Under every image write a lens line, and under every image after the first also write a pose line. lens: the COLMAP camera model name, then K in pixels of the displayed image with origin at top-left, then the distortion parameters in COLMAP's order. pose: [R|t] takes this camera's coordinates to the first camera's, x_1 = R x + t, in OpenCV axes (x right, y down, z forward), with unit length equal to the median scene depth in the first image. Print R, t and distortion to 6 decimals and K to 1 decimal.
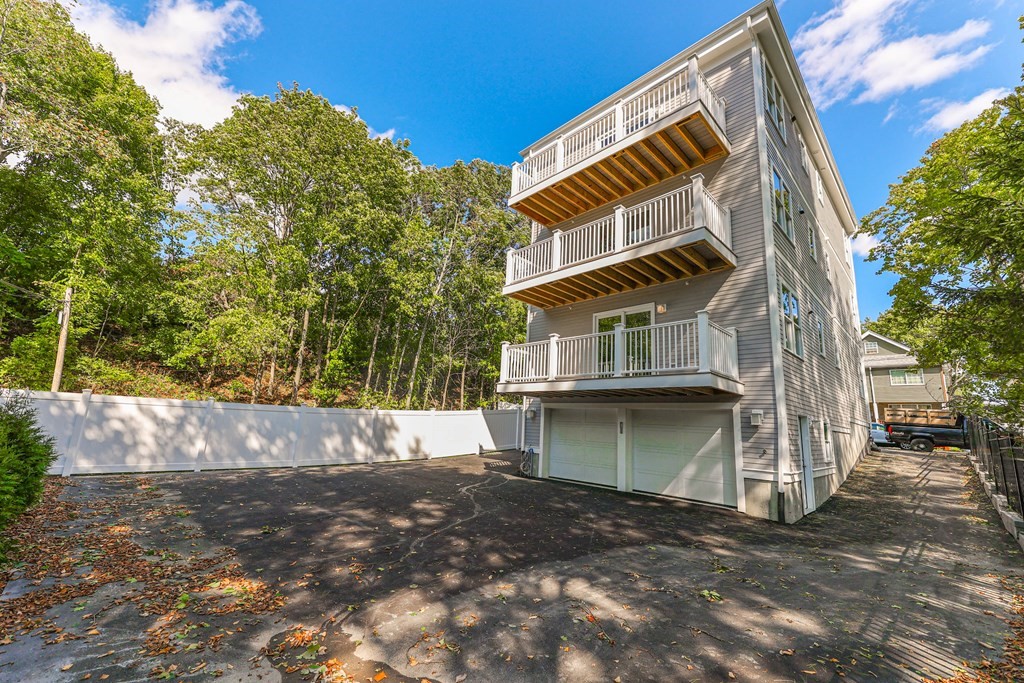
lens RADIAL K [[414.8, 0, 516.1], [0, 414.8, 344.2], [0, 0, 1]] dist [0.006110, -0.003795]
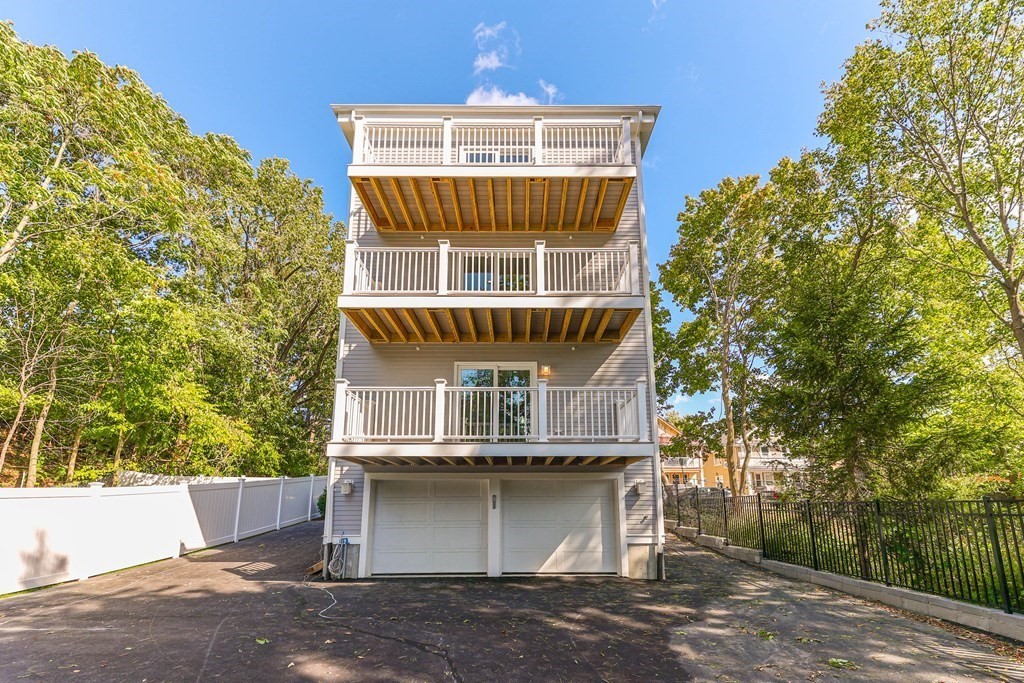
lens RADIAL K [[430.9, 0, 525.2], [0, 430.9, 428.6], [0, 0, 1]] dist [0.008309, 0.000138]
pose [[0.688980, 0.075974, 0.720788, -0.348390], [-0.102483, 0.994711, -0.006886, 0.051802], [-0.717499, -0.069124, 0.693122, 0.355687]]
